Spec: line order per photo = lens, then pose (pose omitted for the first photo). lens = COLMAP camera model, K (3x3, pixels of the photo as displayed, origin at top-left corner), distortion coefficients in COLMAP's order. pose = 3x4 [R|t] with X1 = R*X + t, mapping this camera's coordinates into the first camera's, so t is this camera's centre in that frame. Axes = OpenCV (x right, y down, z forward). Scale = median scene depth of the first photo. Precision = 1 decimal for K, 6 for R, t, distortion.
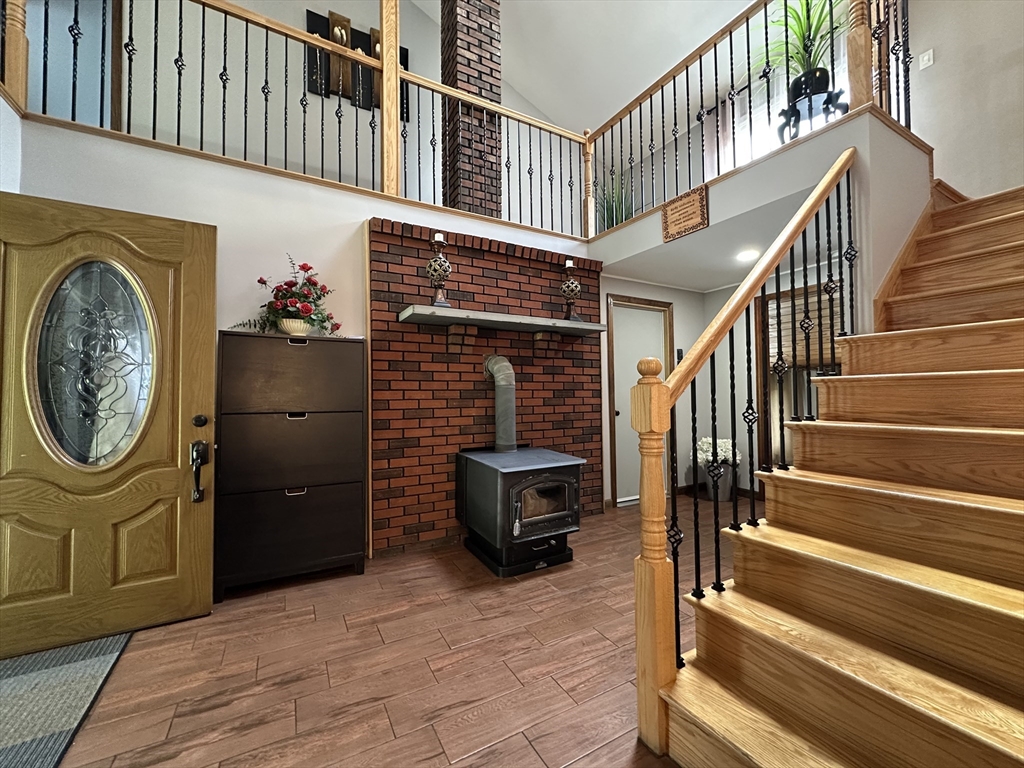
lens RADIAL K [[411.2, 0, 514.5], [0, 411.2, 386.8], [0, 0, 1]] dist [-0.008425, 0.001520]
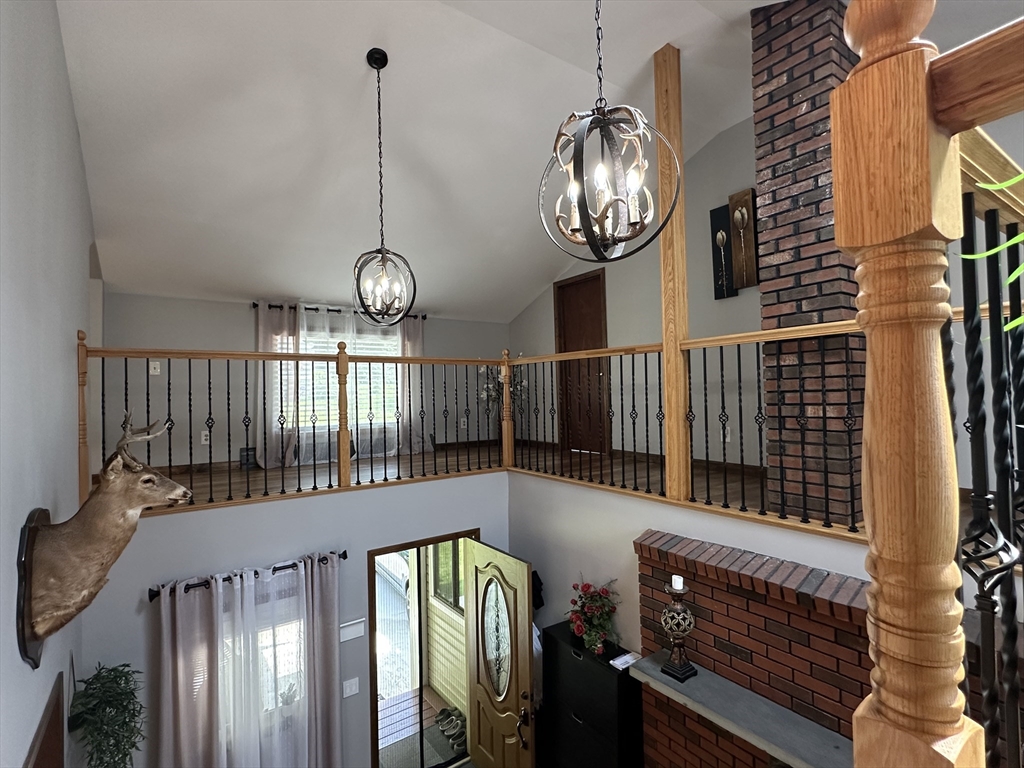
lens RADIAL K [[503.6, 0, 511.3], [0, 503.6, 386.6], [0, 0, 1]] dist [0.000862, 0.000104]
pose [[0.092292, -0.006680, -0.995710, 0.721758], [0.043839, 0.999035, -0.002638, -0.704056], [0.994766, -0.043408, 0.092496, 0.561534]]
